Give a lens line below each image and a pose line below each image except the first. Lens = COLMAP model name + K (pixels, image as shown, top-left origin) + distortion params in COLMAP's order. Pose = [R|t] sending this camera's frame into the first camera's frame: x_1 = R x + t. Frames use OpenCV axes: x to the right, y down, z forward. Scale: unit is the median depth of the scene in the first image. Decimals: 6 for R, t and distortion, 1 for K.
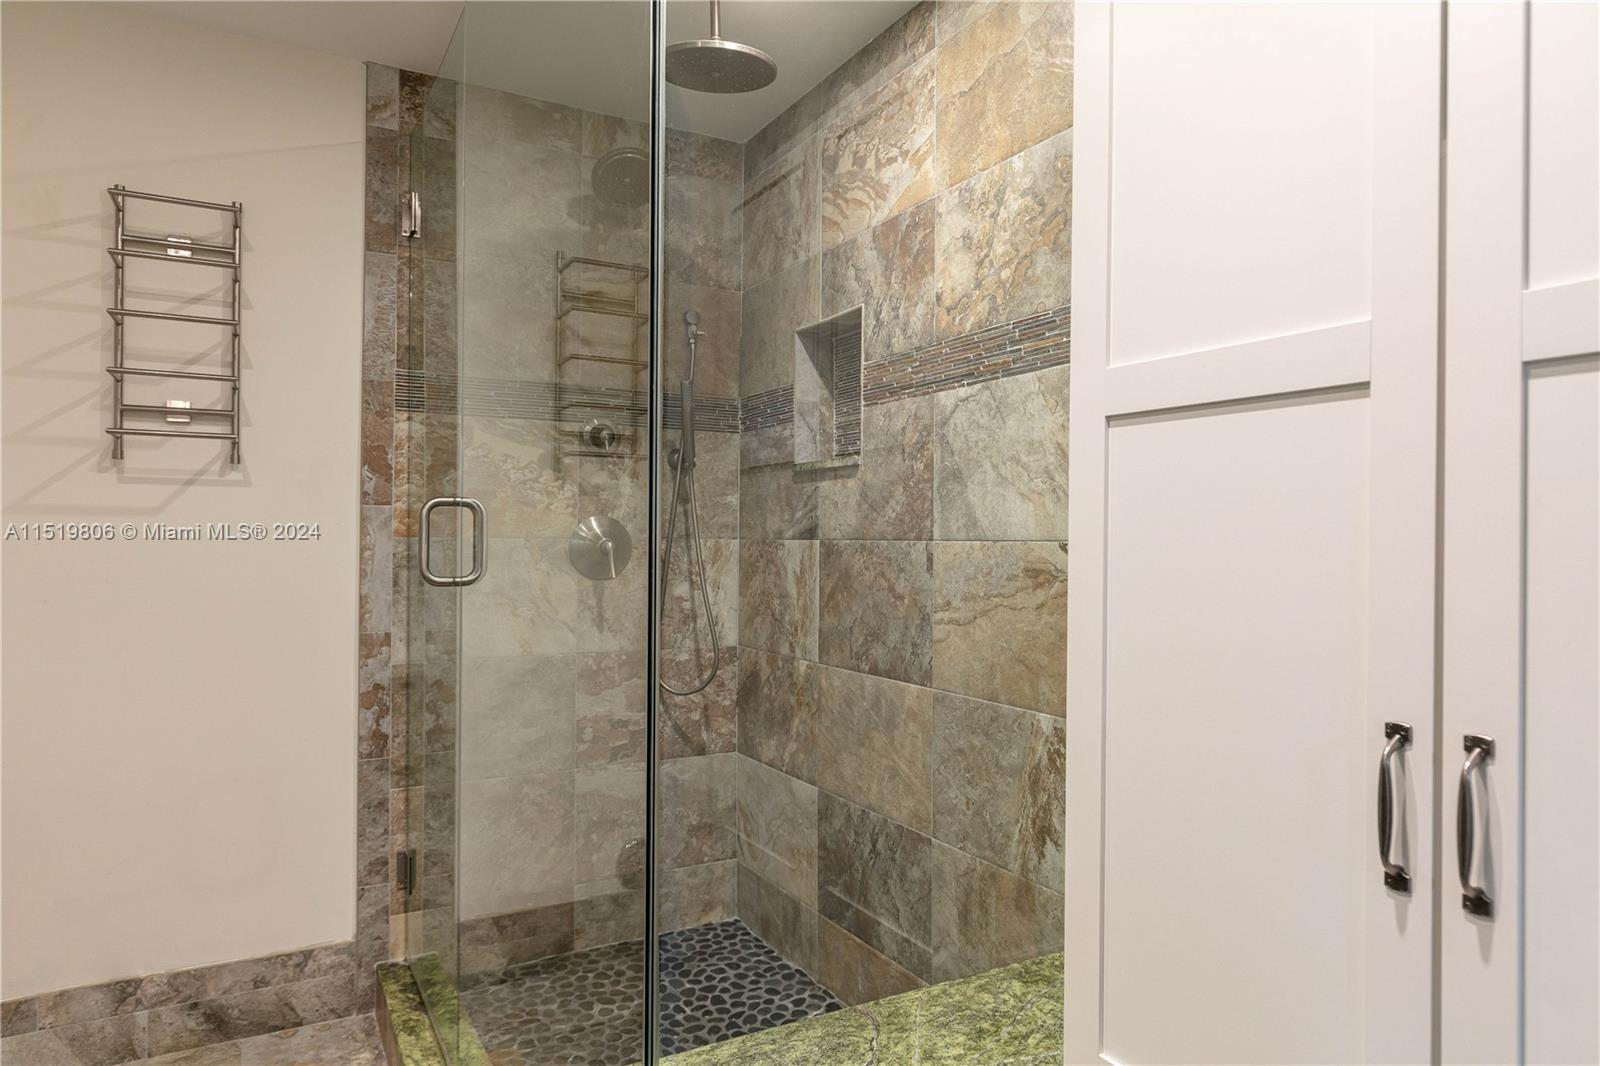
lens RADIAL K [[974.2, 0, 799.0], [0, 974.2, 531.6], [0, 0, 1]] dist [0.005347, -0.003716]
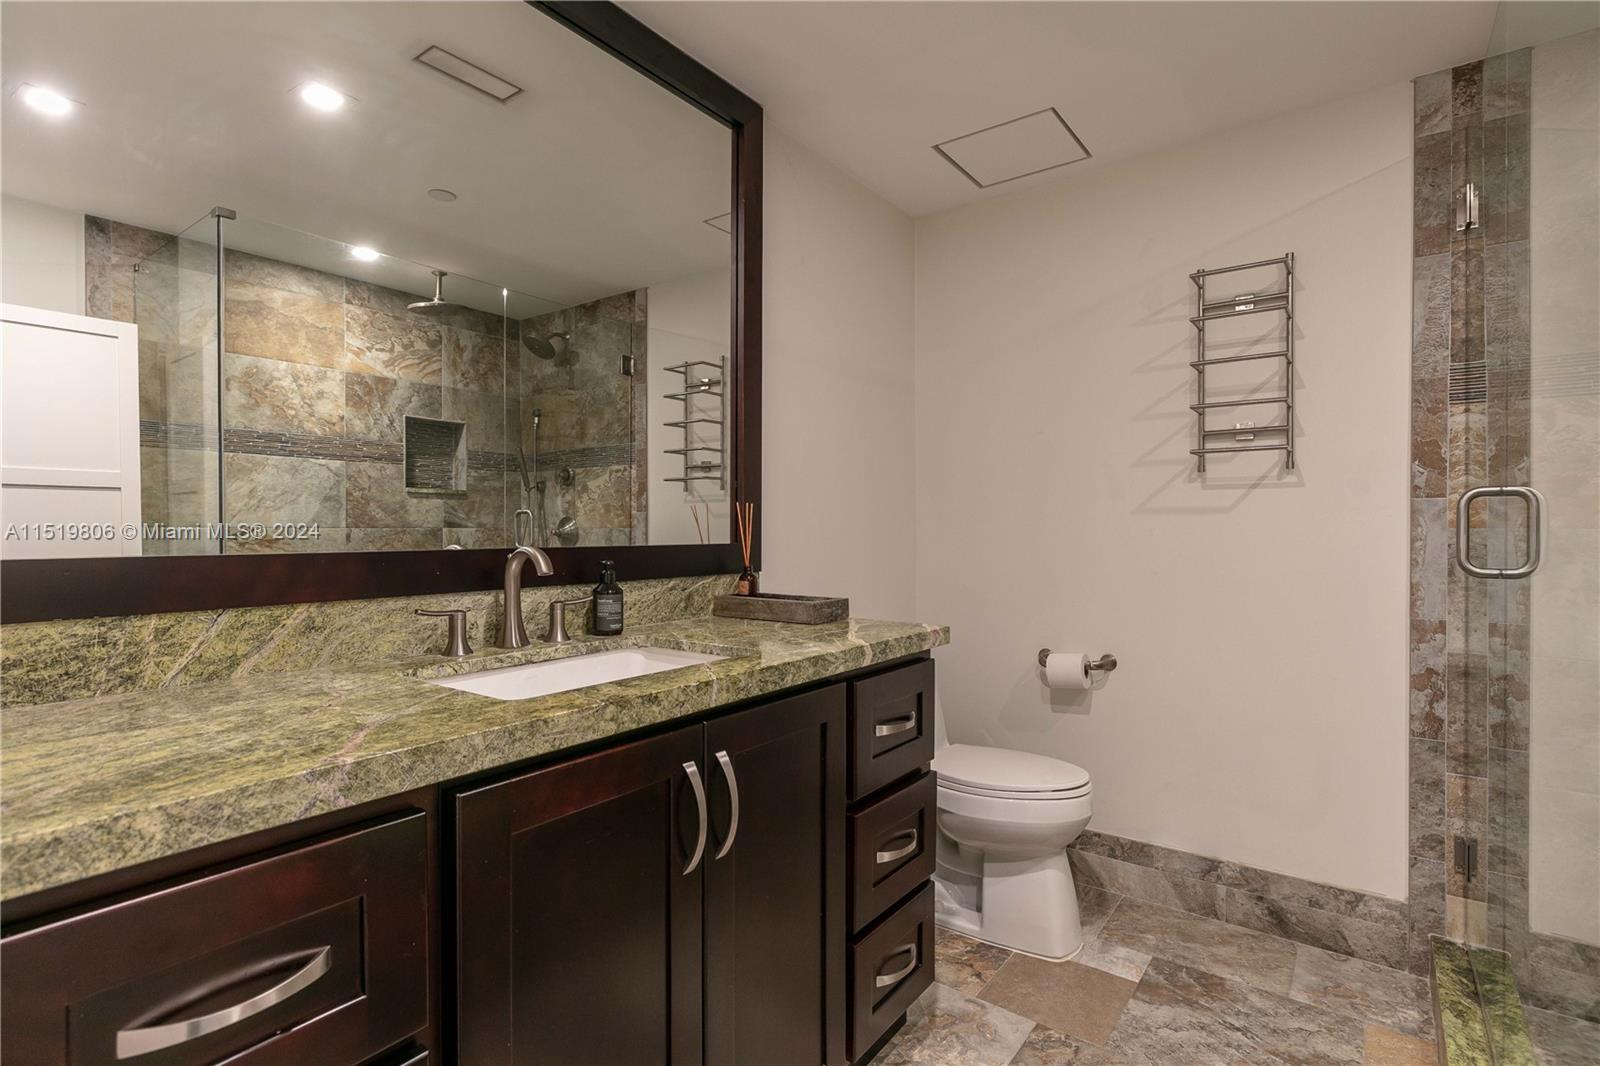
lens RADIAL K [[771.5, 0, 796.1], [0, 771.5, 534.0], [0, 0, 1]] dist [-0.001021, -0.000891]
pose [[0.407851, 0.000033, -0.913048, 0.046195], [0.010281, 0.999936, 0.004628, 0.000989], [0.912991, -0.011274, 0.407825, 0.042850]]
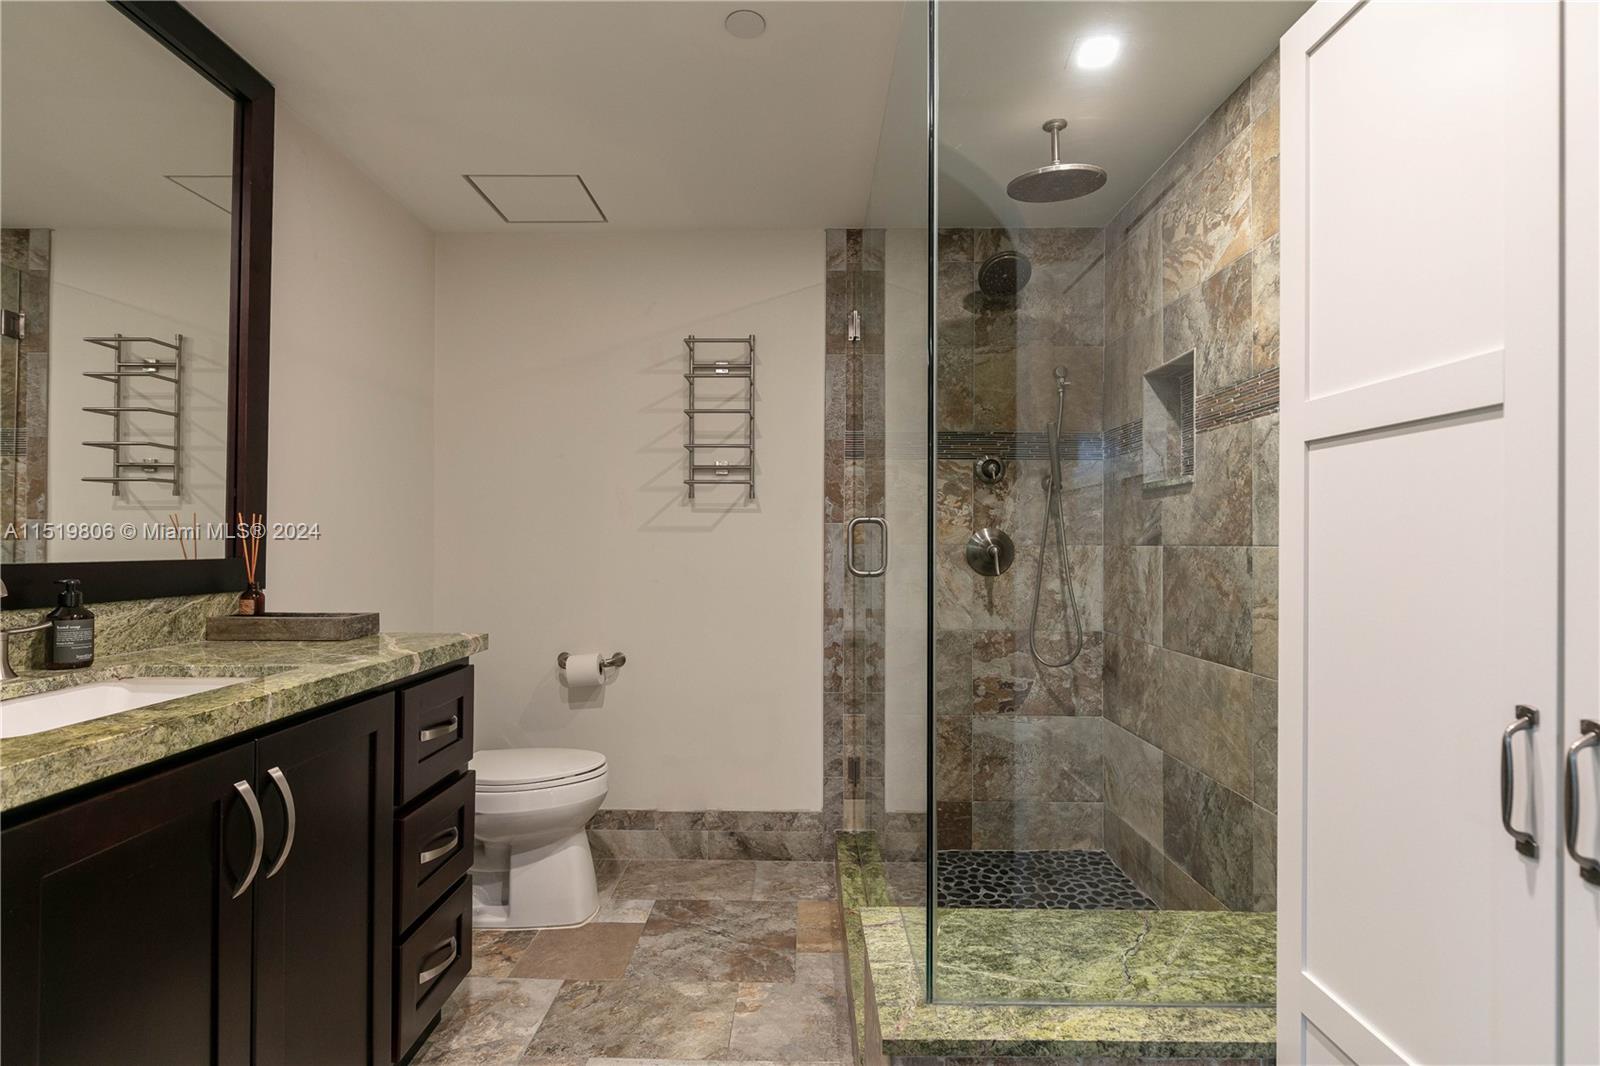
lens RADIAL K [[771.5, 0, 797.6], [0, 771.5, 534.5], [0, 0, 1]] dist [-0.001021, -0.000891]
pose [[0.870275, -0.008882, -0.492485, 0.103565], [0.005401, 0.999949, -0.008489, 0.000455], [0.492536, 0.004727, 0.870279, -0.059376]]
